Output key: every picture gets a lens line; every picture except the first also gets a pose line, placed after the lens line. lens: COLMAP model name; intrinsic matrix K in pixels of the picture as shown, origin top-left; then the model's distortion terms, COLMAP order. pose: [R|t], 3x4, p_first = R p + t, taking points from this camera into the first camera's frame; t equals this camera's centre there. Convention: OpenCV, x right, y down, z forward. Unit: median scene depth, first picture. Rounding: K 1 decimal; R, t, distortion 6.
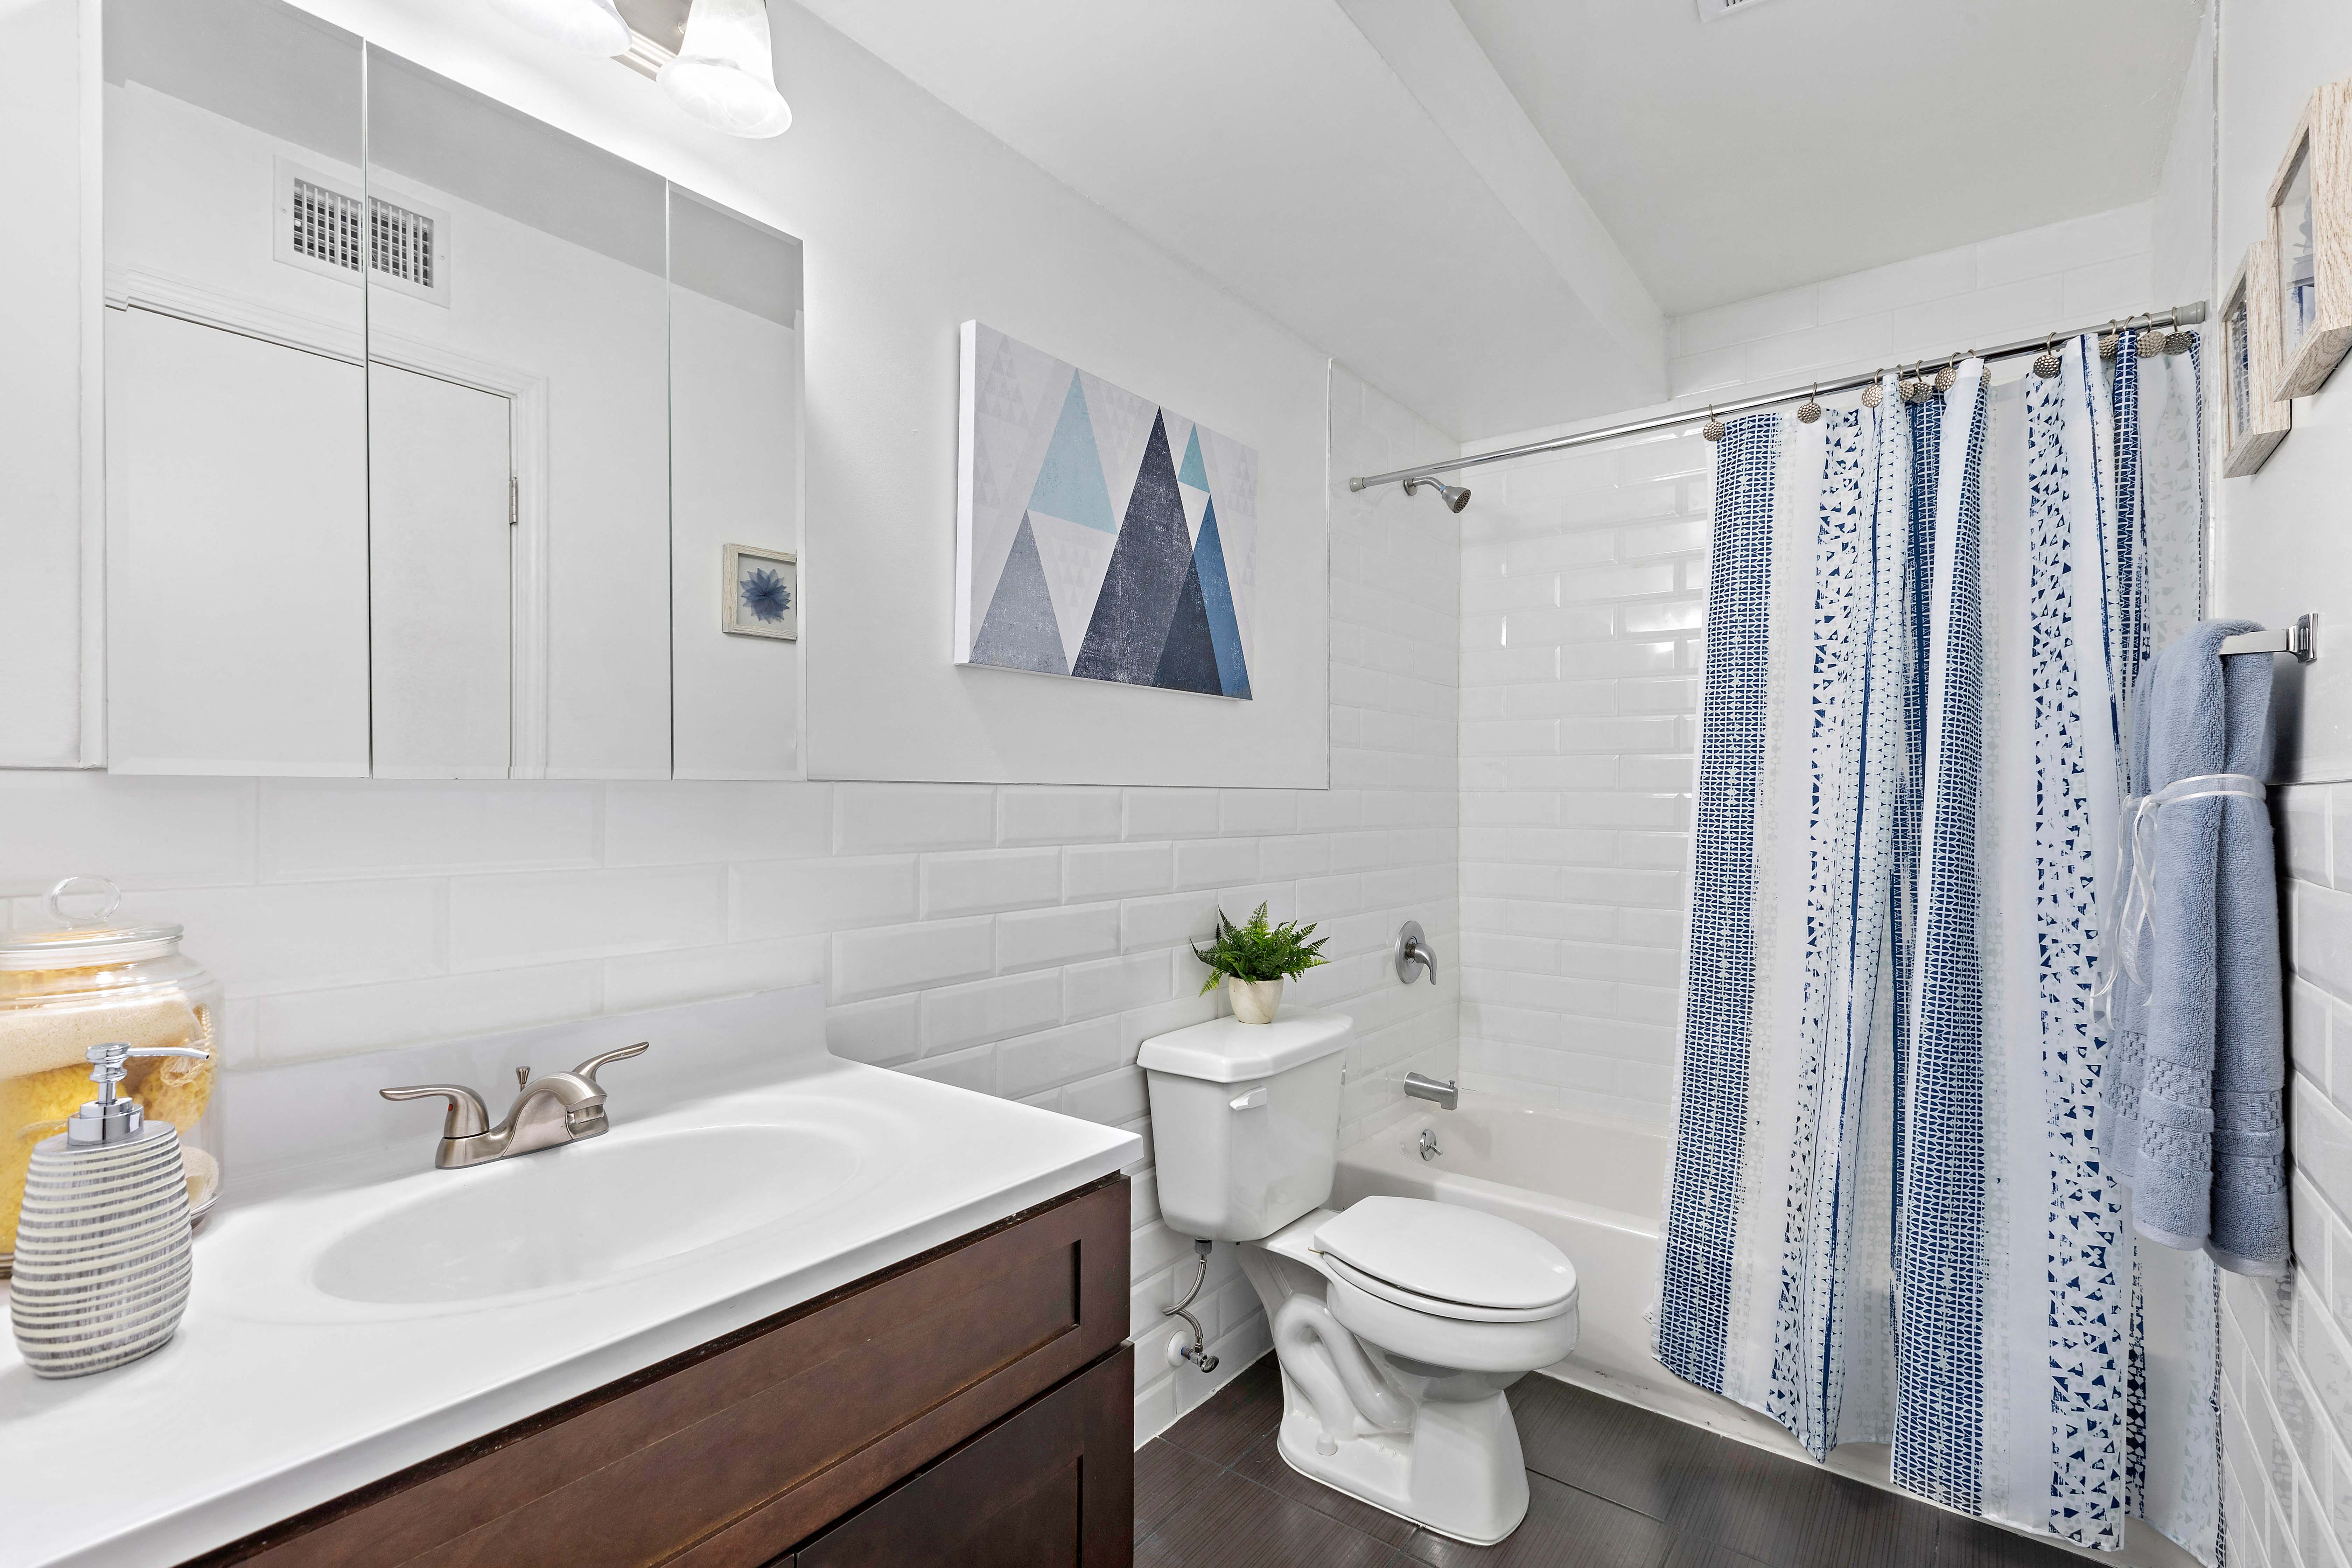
lens RADIAL K [[1049.8, 0, 1175.7], [0, 1049.8, 791.4], [0, 0, 1]] dist [0.002169, 0.000346]
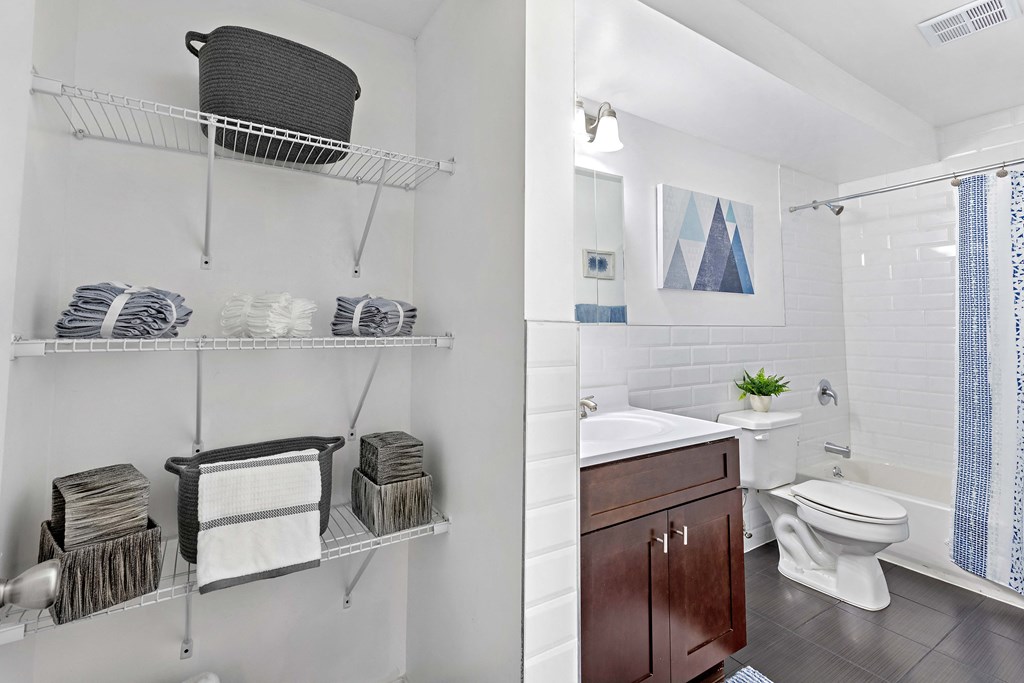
lens RADIAL K [[479.9, 0, 515.0], [0, 479.9, 296.3], [0, 0, 1]] dist [0.016918, -0.005964]
pose [[0.944131, -0.027722, -0.328402, -0.115025], [0.006830, 0.997888, -0.064600, -0.003915], [0.329499, 0.058747, 0.942327, -0.439685]]
